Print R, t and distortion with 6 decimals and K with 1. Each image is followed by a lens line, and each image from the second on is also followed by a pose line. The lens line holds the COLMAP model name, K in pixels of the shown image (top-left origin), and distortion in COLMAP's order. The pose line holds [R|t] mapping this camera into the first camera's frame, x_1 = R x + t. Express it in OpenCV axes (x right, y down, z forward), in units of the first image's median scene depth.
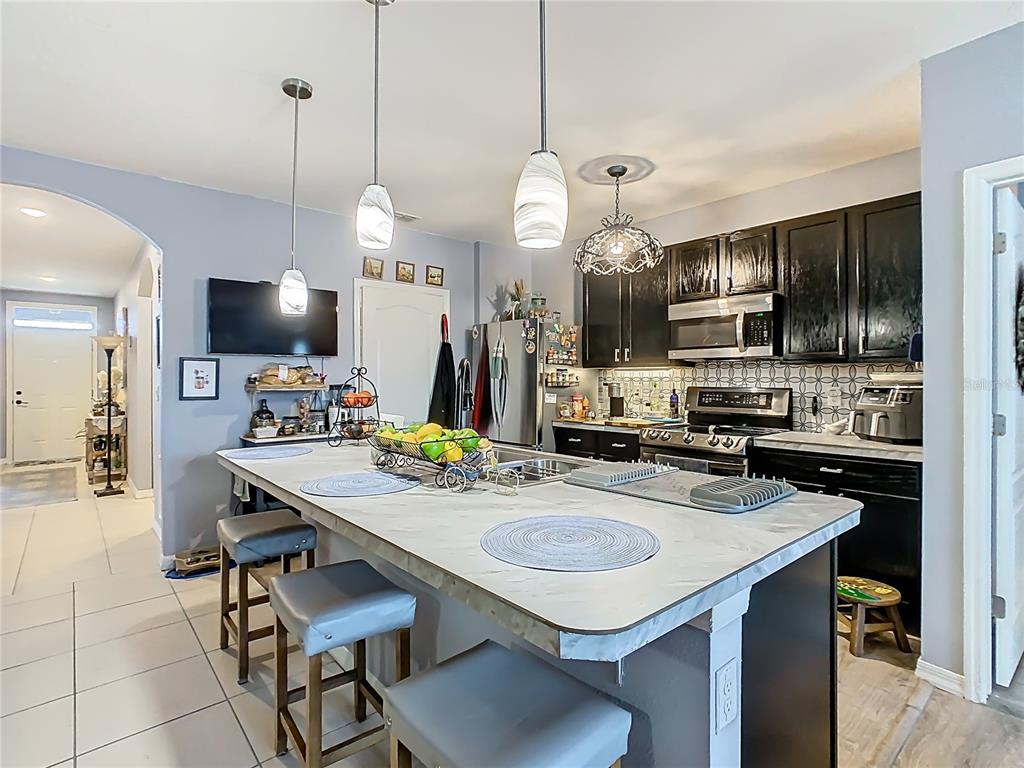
lens RADIAL K [[516.2, 0, 510.5], [0, 516.2, 379.9], [0, 0, 1]] dist [-0.013493, 0.003646]
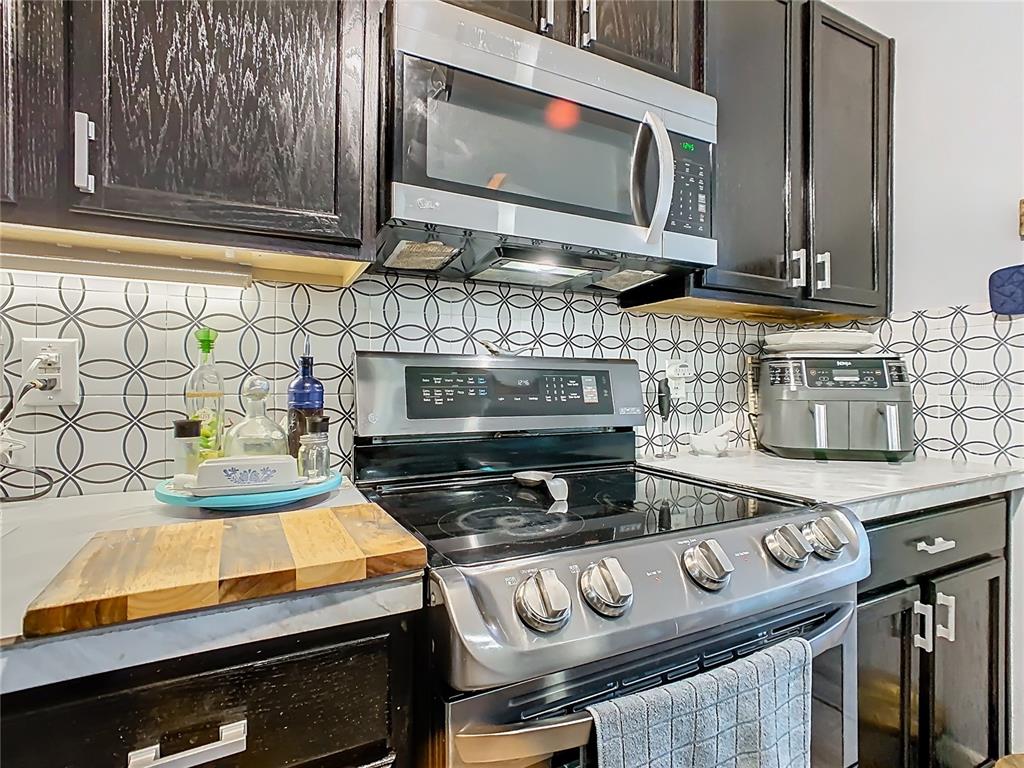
lens RADIAL K [[516.2, 0, 513.5], [0, 516.2, 383.4], [0, 0, 1]] dist [-0.013493, 0.003646]
pose [[0.256490, -0.005127, 0.966533, 0.084500], [-0.003389, 0.999975, 0.006204, 0.026088], [-0.966541, -0.004867, 0.256466, 0.777434]]
